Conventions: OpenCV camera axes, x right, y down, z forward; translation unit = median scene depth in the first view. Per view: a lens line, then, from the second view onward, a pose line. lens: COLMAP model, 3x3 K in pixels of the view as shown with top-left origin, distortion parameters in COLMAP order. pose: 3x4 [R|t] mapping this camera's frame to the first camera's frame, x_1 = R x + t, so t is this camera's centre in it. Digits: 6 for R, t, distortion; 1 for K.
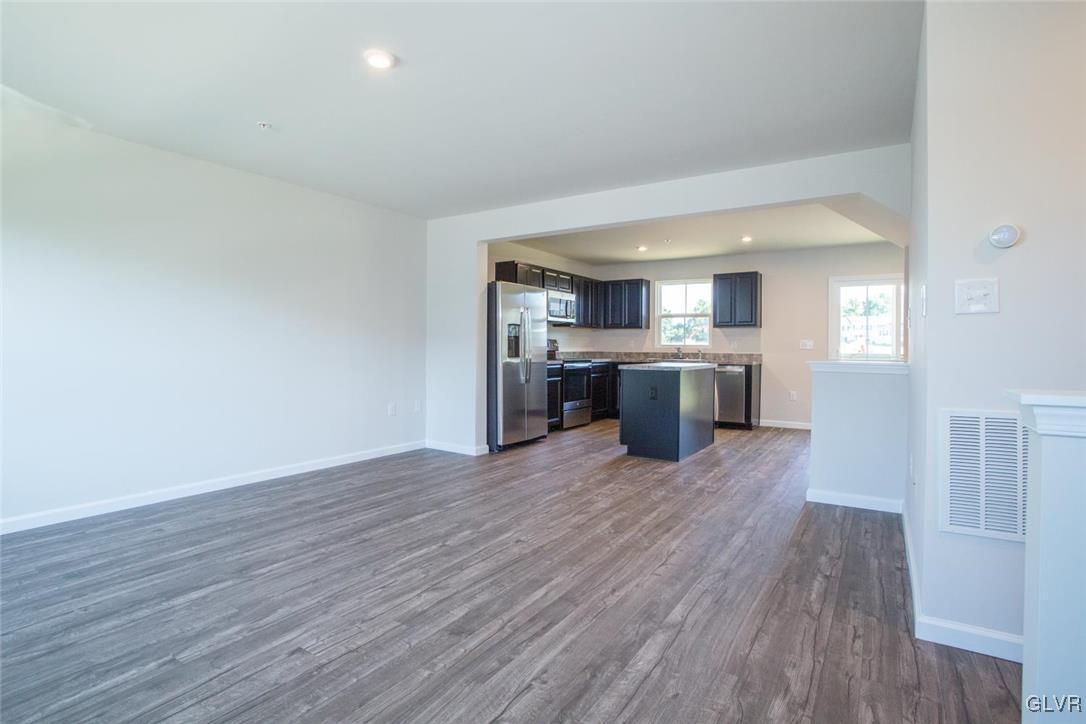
lens RADIAL K [[535.3, 0, 553.8], [0, 535.3, 365.7], [0, 0, 1]] dist [-0.034292, 0.009777]
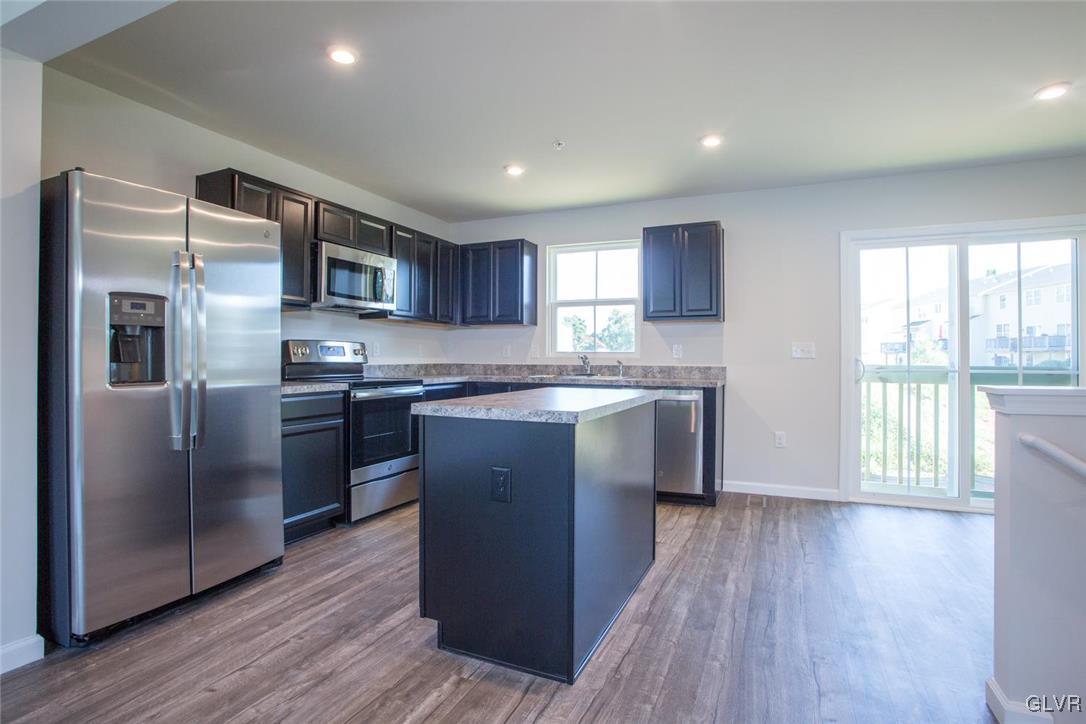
lens RADIAL K [[535.3, 0, 541.3], [0, 535.3, 361.9], [0, 0, 1]] dist [-0.034292, 0.009777]
pose [[0.991691, -0.004855, 0.128552, 0.118398], [0.007953, 0.999690, -0.023594, -0.015454], [-0.128398, 0.024420, 0.991422, 0.452916]]
